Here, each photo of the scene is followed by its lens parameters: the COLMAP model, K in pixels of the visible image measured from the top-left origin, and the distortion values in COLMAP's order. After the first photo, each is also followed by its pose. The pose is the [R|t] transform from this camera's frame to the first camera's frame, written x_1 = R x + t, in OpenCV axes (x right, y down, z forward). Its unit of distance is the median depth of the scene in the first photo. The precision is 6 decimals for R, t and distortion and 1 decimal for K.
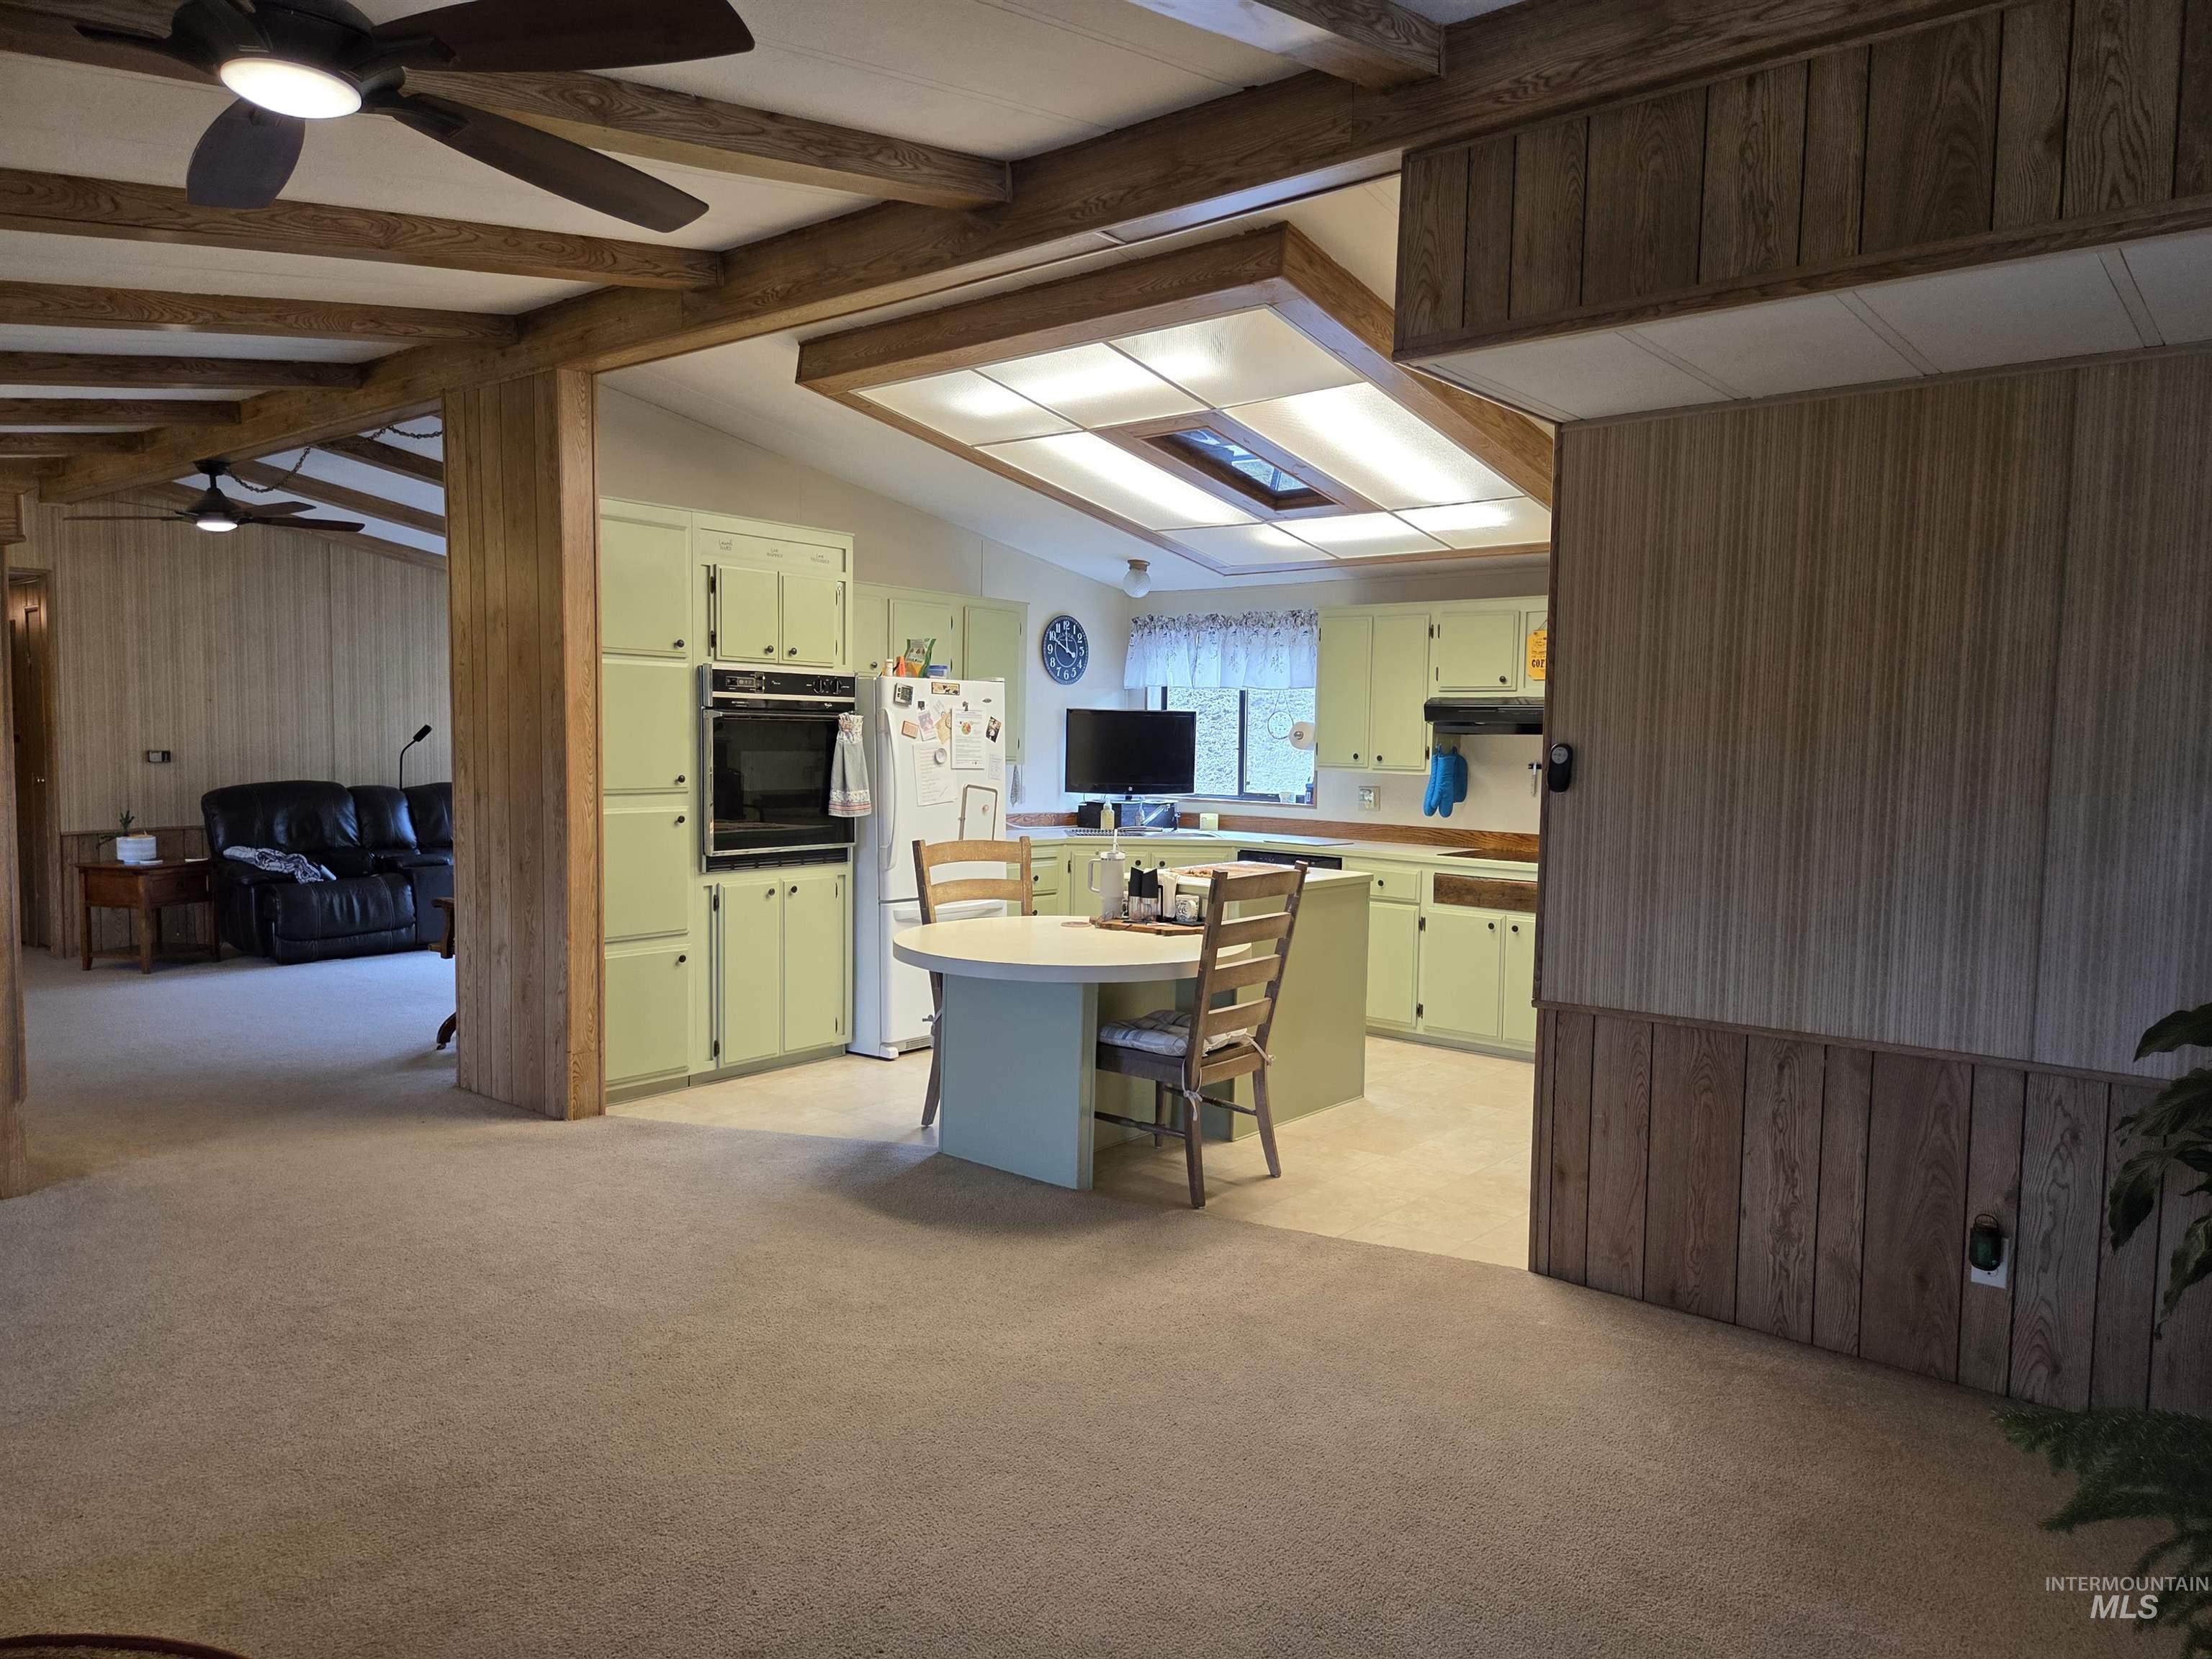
lens RADIAL K [[1483.8, 0, 1117.3], [0, 1483.8, 847.0], [0, 0, 1]] dist [0.055837, -0.050893]
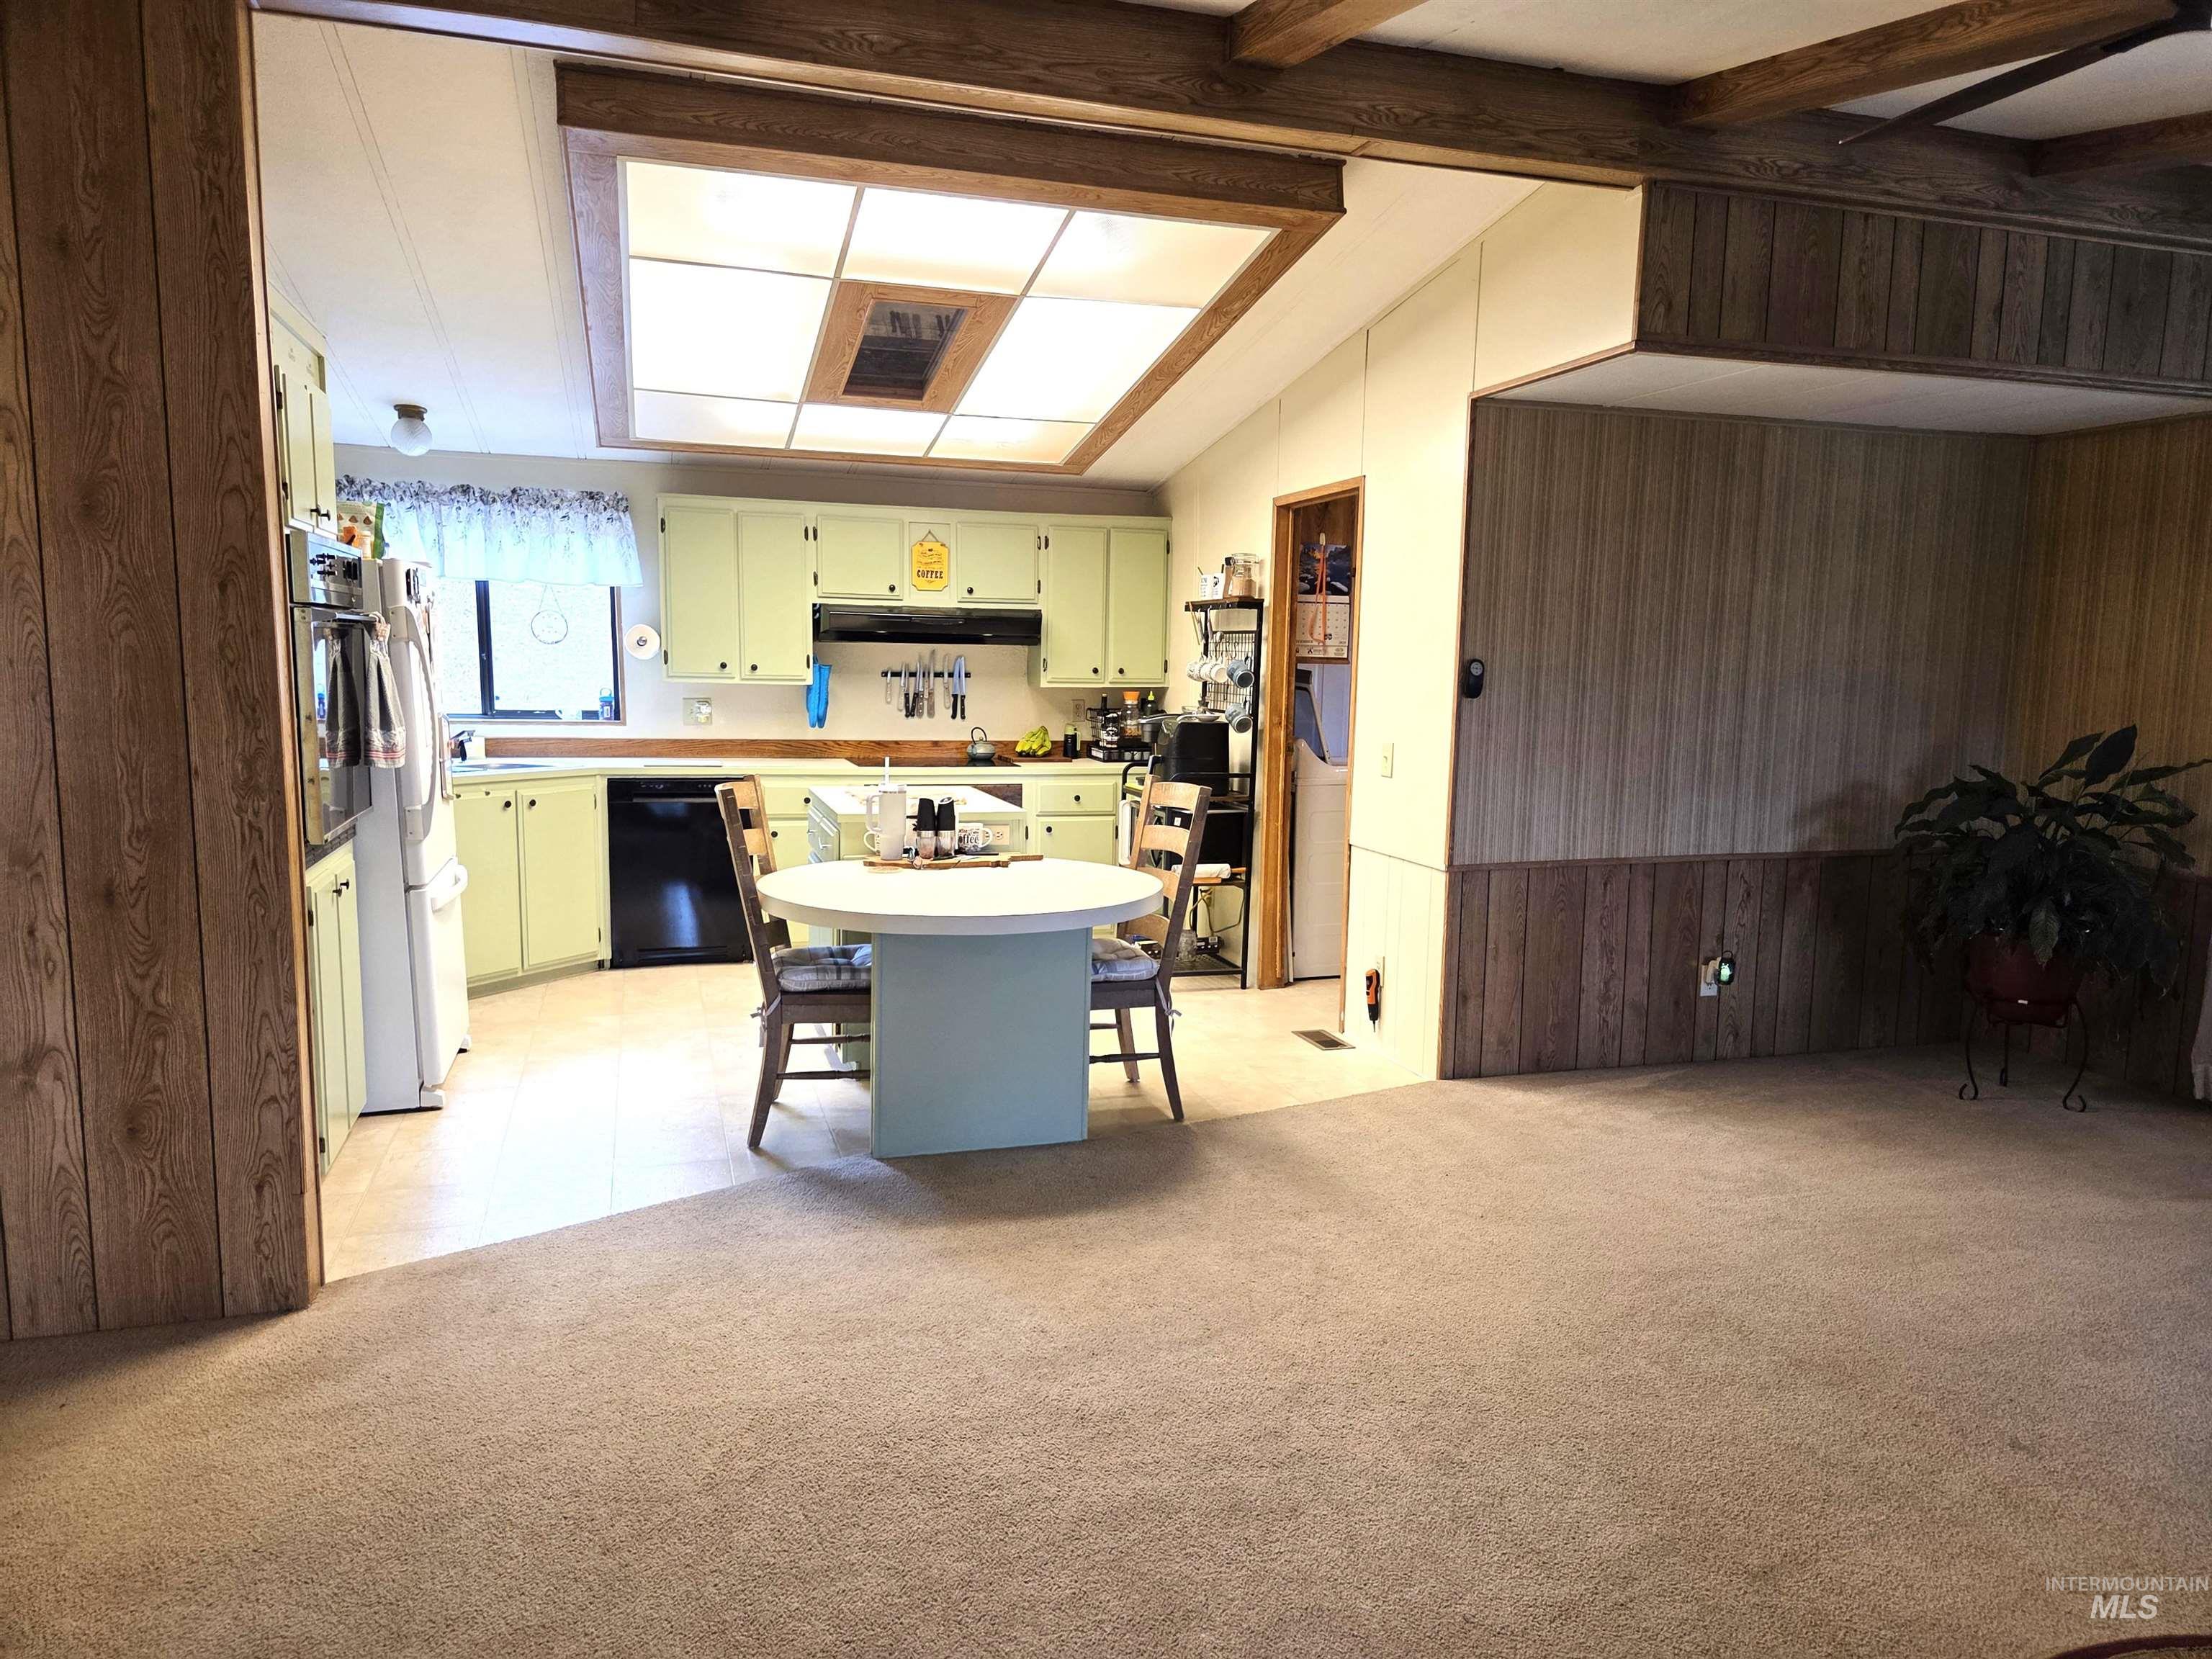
lens RADIAL K [[1483.8, 0, 1134.3], [0, 1483.8, 860.5], [0, 0, 1]] dist [0.055837, -0.050893]
pose [[0.543696, -0.124641, 0.829975, -0.603361], [0.056684, 0.992106, 0.111856, -0.037901], [-0.837366, -0.013769, 0.546470, 0.362449]]
